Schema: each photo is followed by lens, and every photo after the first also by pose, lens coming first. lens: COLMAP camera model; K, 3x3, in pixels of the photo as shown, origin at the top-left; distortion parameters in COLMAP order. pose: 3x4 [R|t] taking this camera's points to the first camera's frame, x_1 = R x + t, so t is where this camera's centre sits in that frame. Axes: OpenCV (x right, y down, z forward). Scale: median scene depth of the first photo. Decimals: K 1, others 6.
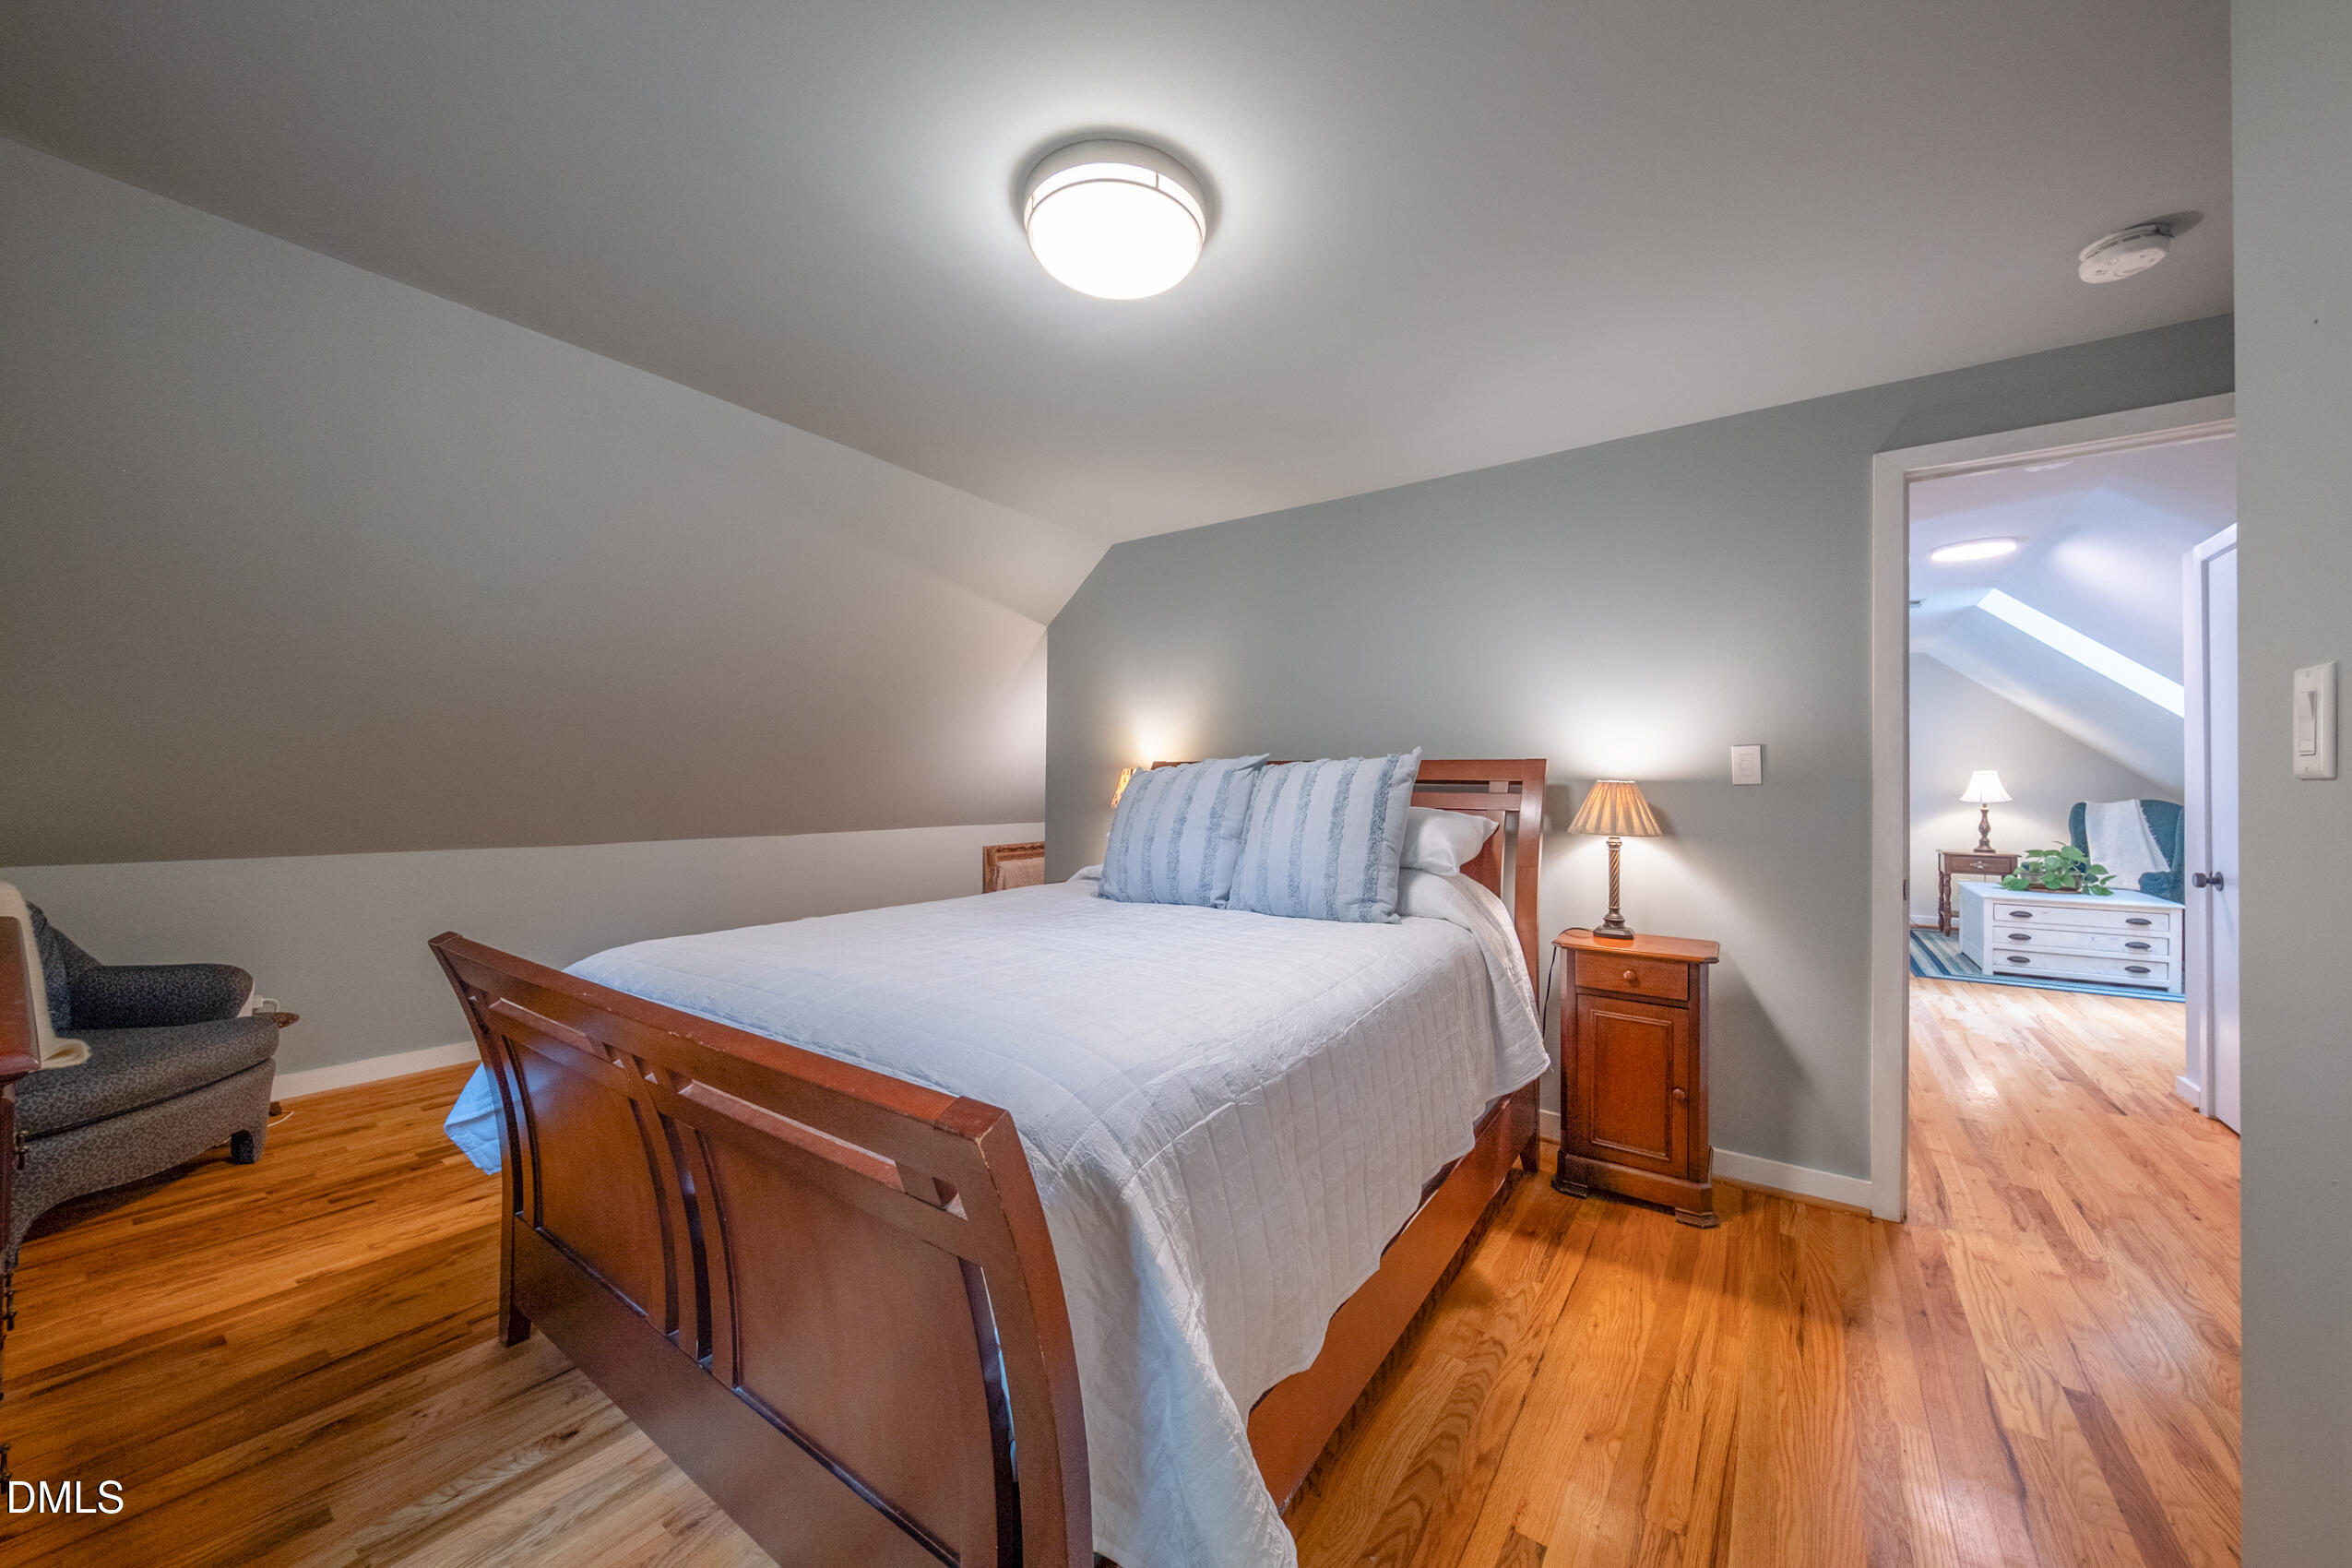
lens RADIAL K [[841.3, 0, 1177.4], [0, 841.3, 789.0], [0, 0, 1]] dist [-0.000203, 0.000070]
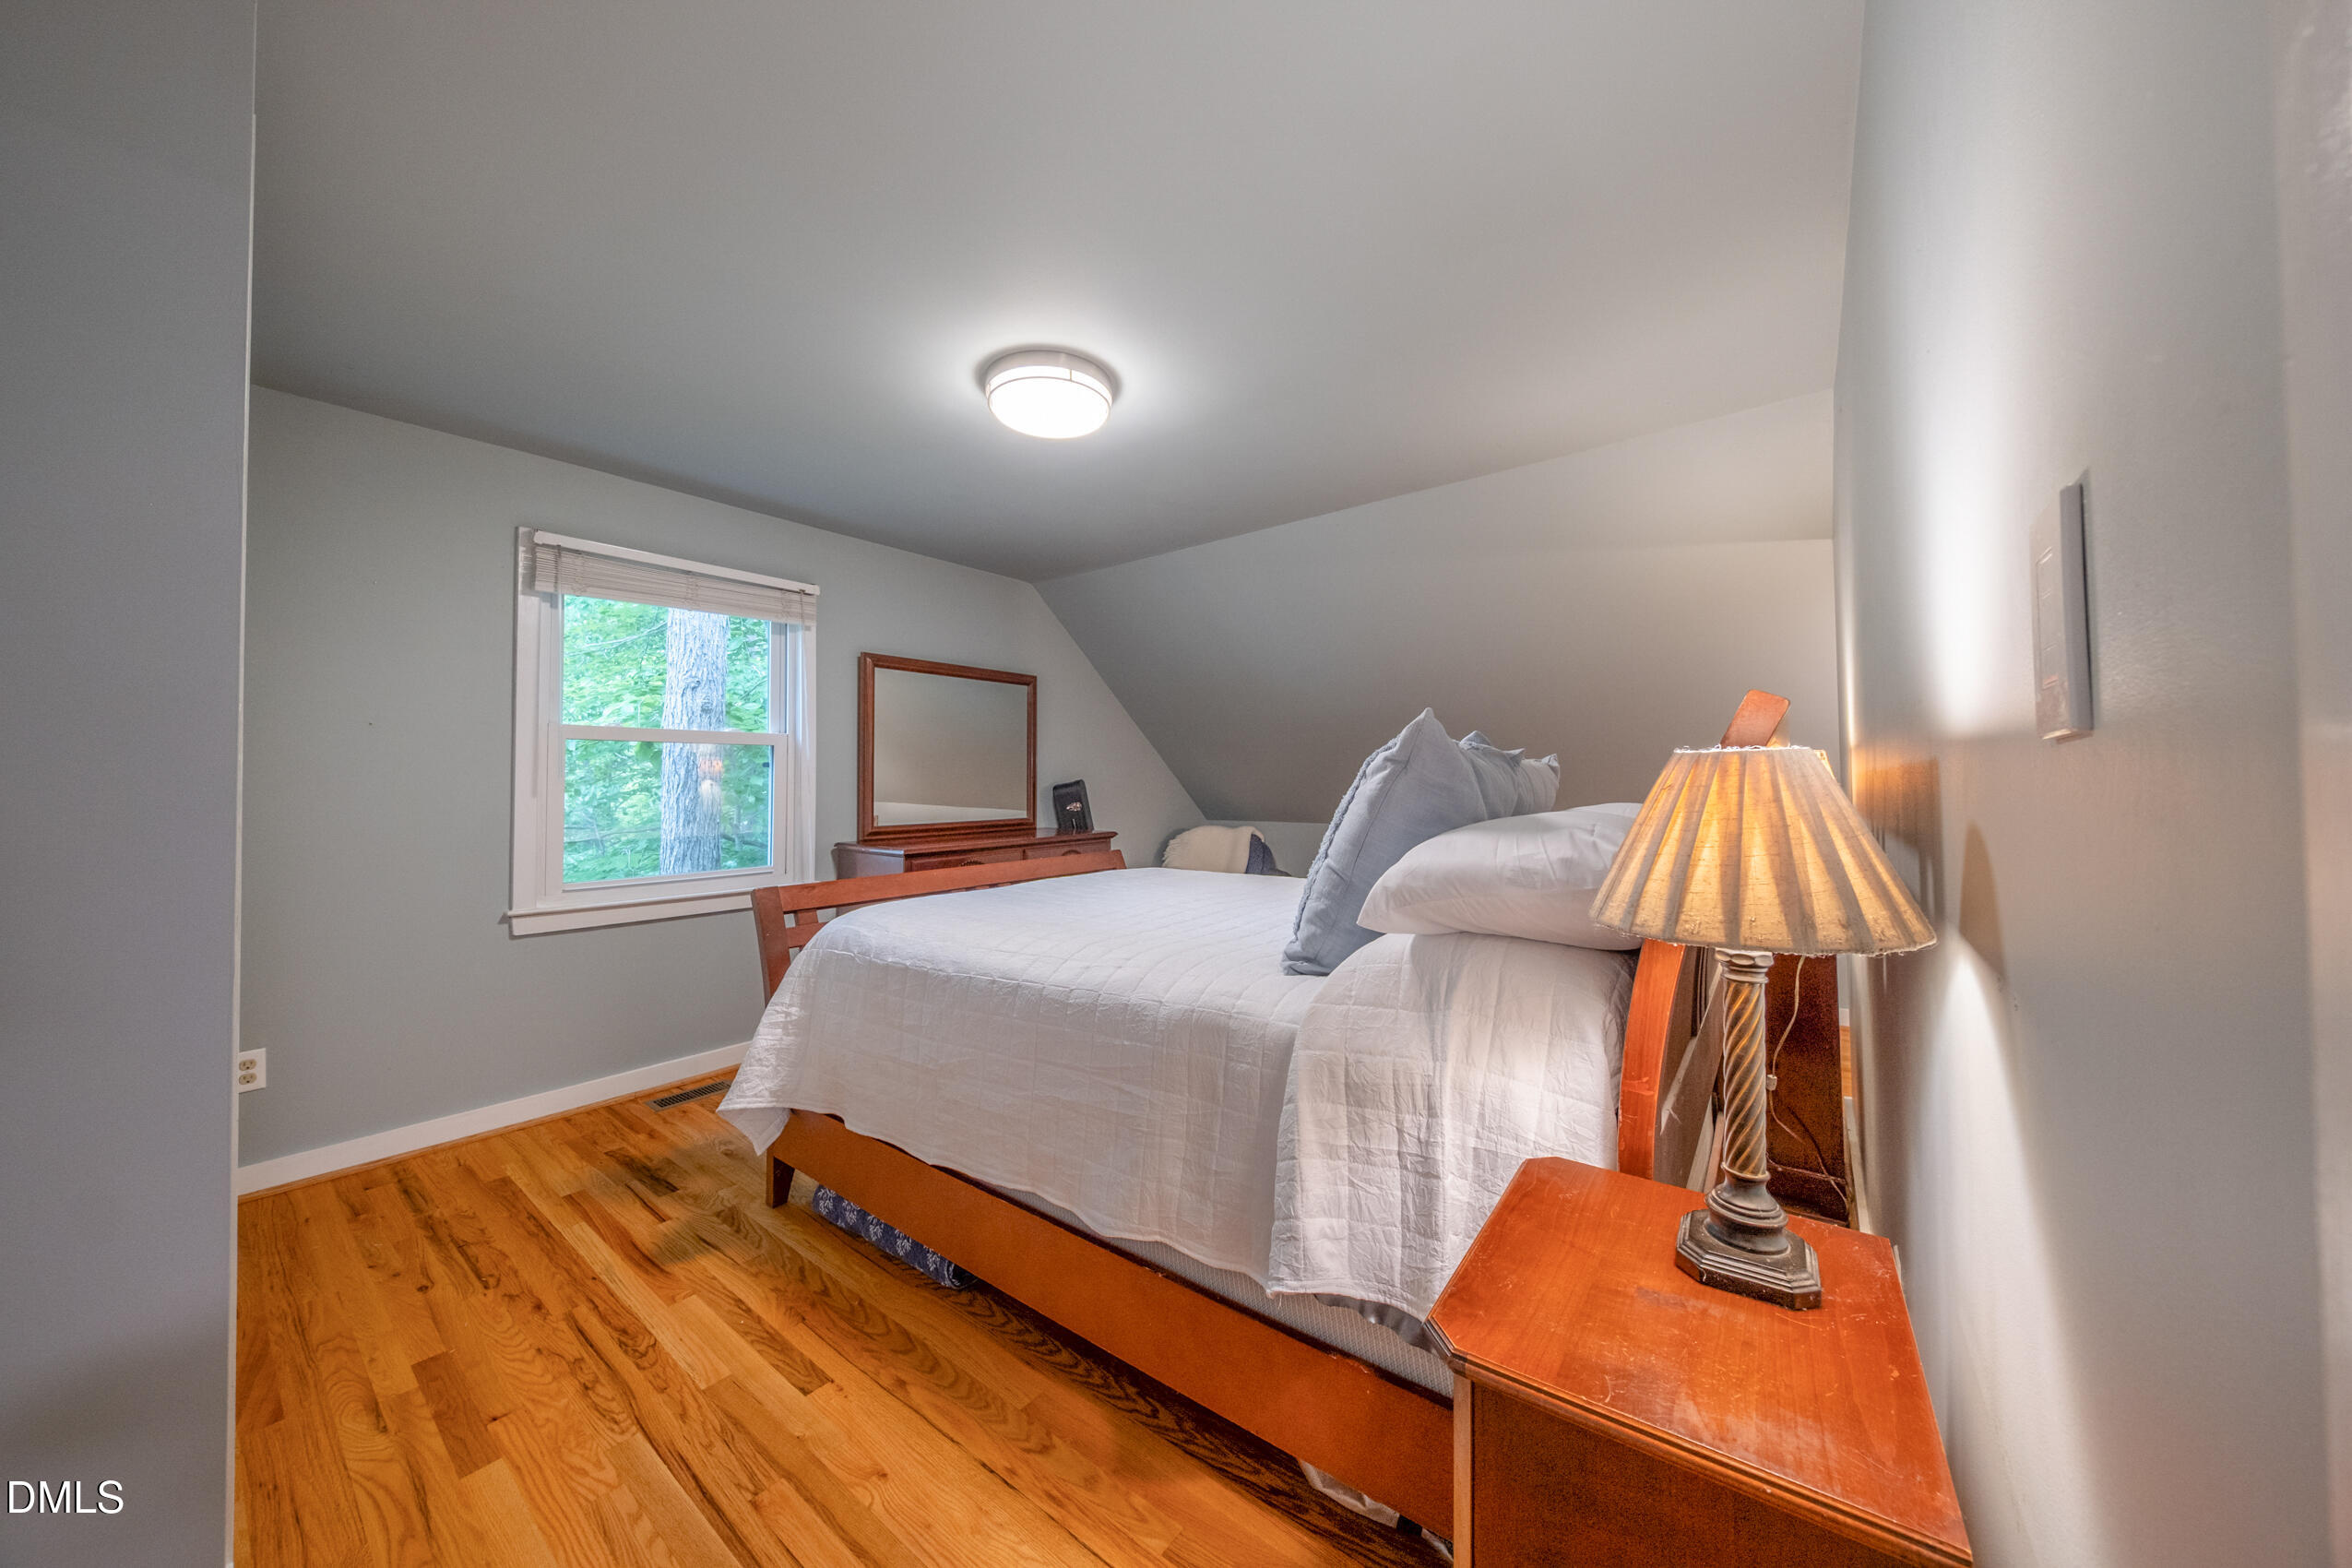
lens RADIAL K [[788.5, 0, 1169.6], [0, 788.5, 781.7], [0, 0, 1]] dist [-0.002627, -0.002699]
pose [[-0.035694, -0.025451, -0.999039, 1.515091], [0.001684, 0.999673, -0.025527, 0.029557], [0.999361, -0.002593, -0.035639, 1.498699]]
